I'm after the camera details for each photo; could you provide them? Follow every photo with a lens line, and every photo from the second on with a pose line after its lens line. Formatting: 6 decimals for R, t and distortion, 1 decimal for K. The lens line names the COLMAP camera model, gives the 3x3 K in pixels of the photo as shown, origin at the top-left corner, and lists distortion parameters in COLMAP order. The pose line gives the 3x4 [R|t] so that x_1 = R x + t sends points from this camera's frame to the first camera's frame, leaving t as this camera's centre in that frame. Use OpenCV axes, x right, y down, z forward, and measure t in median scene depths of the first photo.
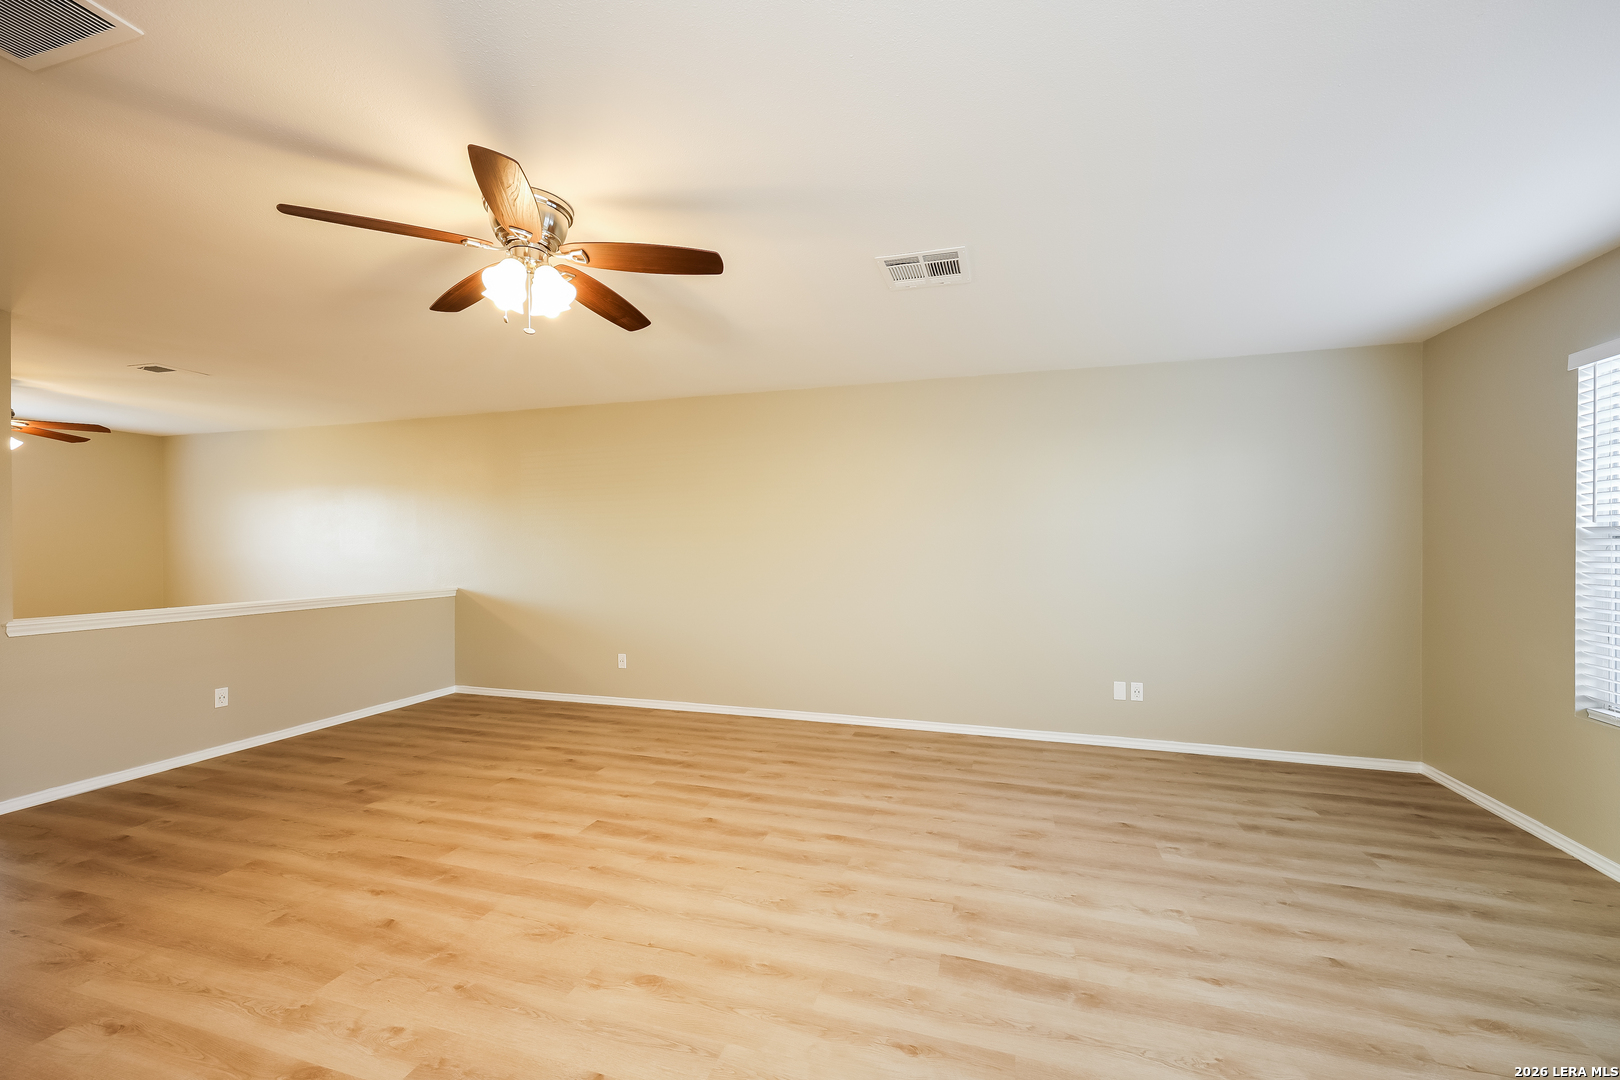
lens RADIAL K [[646.1, 0, 805.8], [0, 646.1, 546.0], [0, 0, 1]] dist [-0.000090, -0.000463]
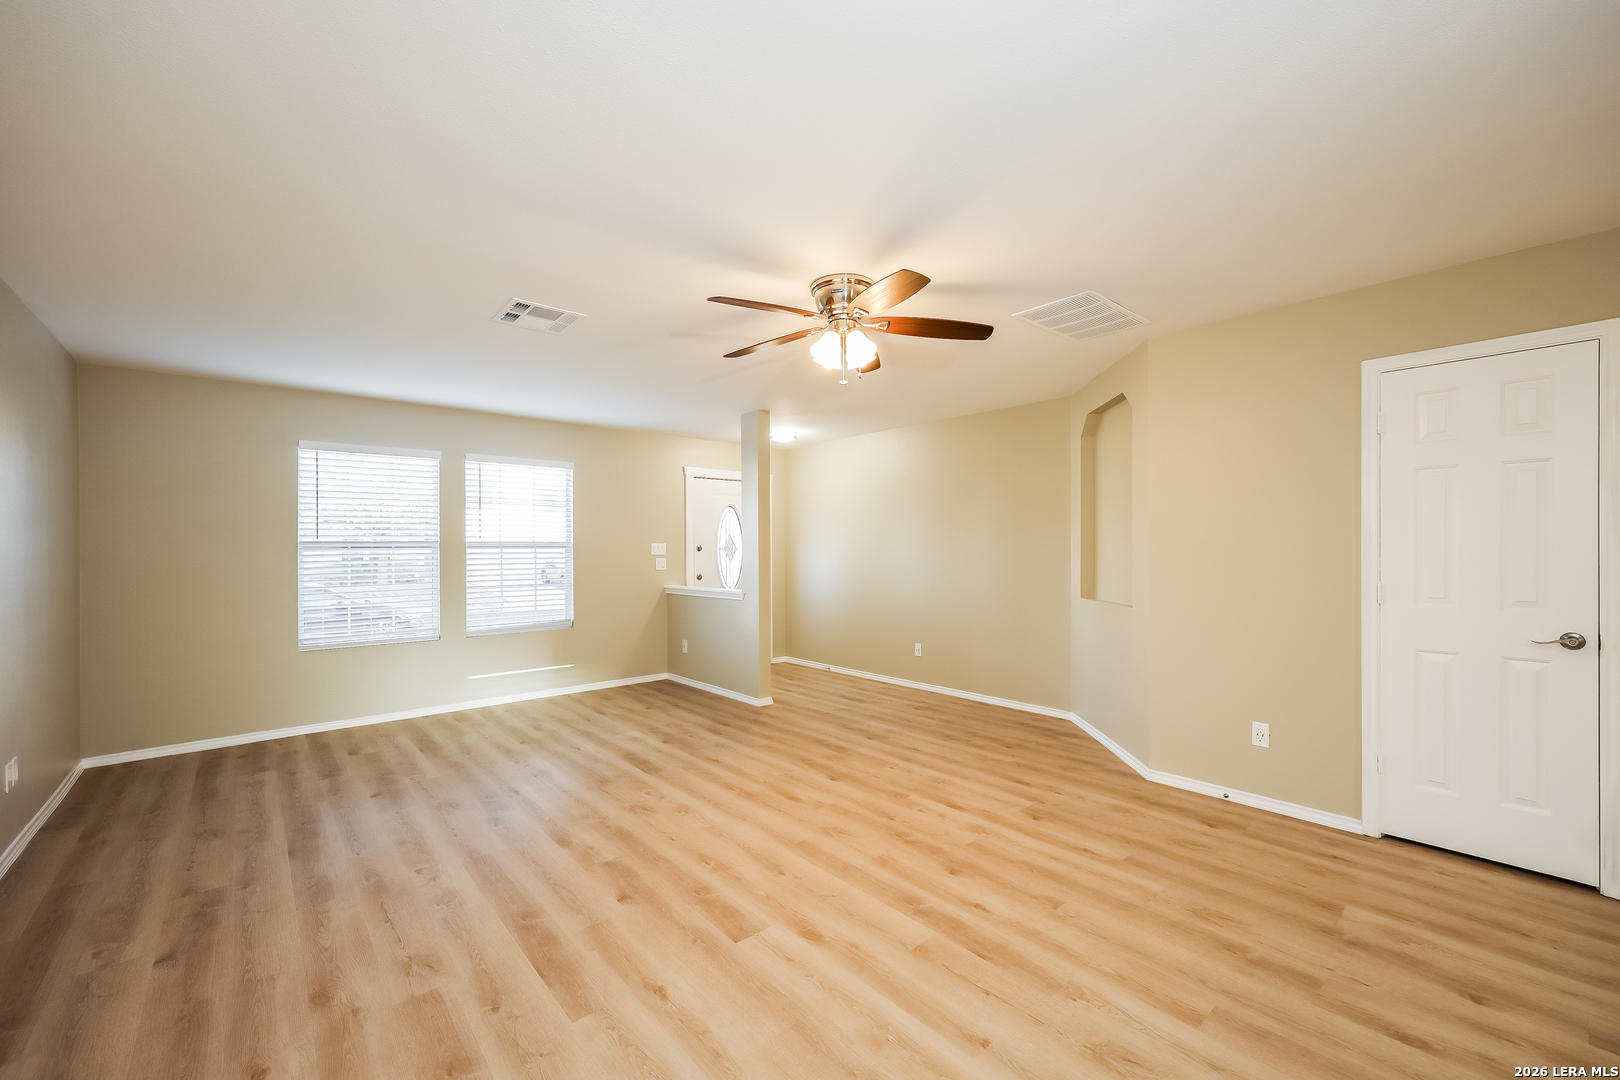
lens RADIAL K [[646.1, 0, 805.8], [0, 646.1, 546.0], [0, 0, 1]] dist [-0.000090, -0.000463]
pose [[-0.846599, 0.007560, 0.532177, -0.853785], [0.008744, 0.999962, -0.000294, -0.005798], [-0.532159, 0.004404, -0.846633, 1.735387]]
